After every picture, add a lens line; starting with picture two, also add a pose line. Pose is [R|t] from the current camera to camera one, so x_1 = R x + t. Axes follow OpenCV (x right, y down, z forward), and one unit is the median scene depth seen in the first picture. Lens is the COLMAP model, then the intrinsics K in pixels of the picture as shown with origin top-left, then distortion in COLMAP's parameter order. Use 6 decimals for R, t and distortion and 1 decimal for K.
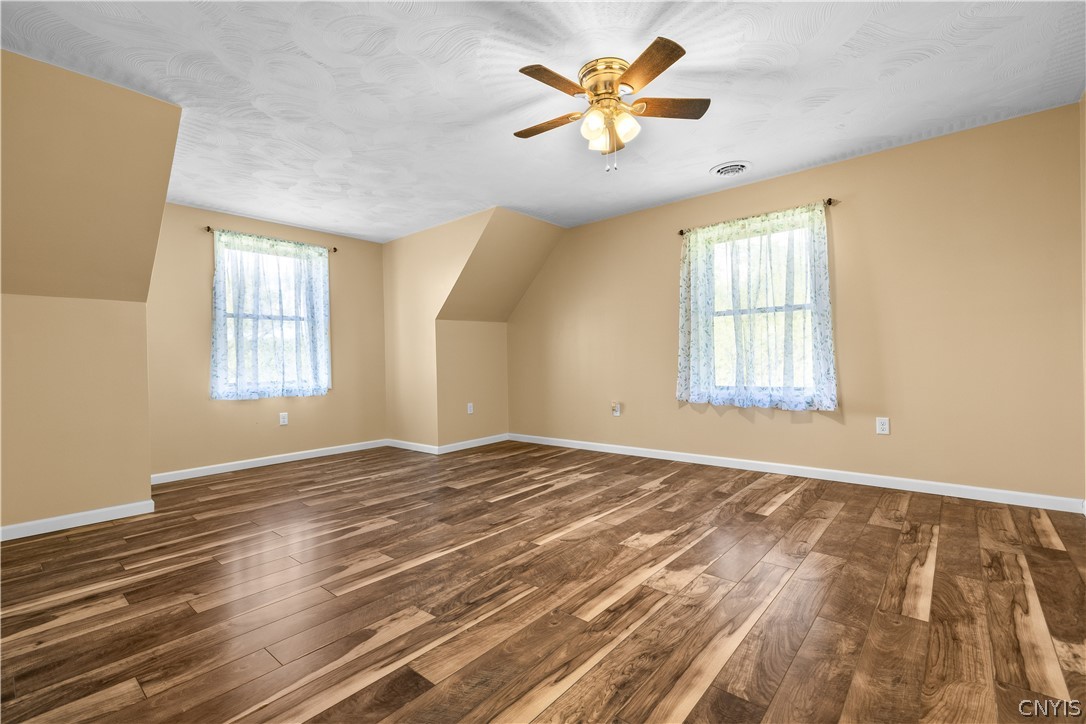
lens RADIAL K [[469.4, 0, 538.7], [0, 469.4, 360.6], [0, 0, 1]] dist [0.003844, -0.001025]
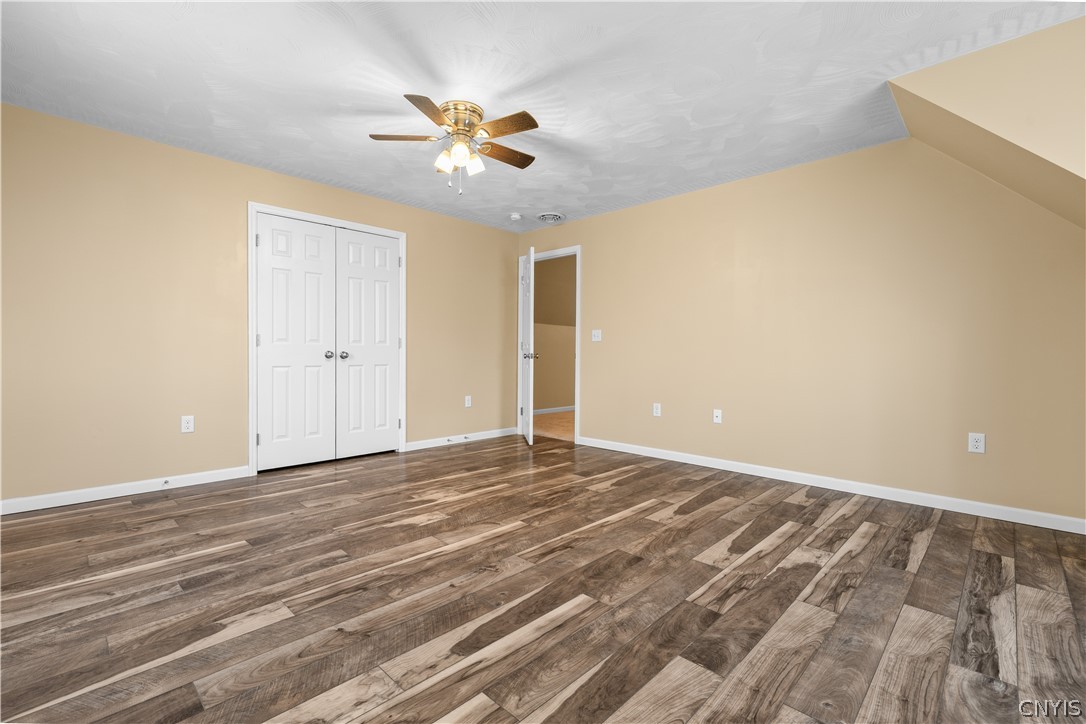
lens RADIAL K [[469.4, 0, 538.7], [0, 469.4, 360.6], [0, 0, 1]] dist [0.003844, -0.001025]
pose [[-0.998259, 0.013269, 0.057471, -0.101265], [0.014170, 0.999783, 0.015299, 0.001219], [-0.057255, 0.016087, -0.998230, 1.943201]]
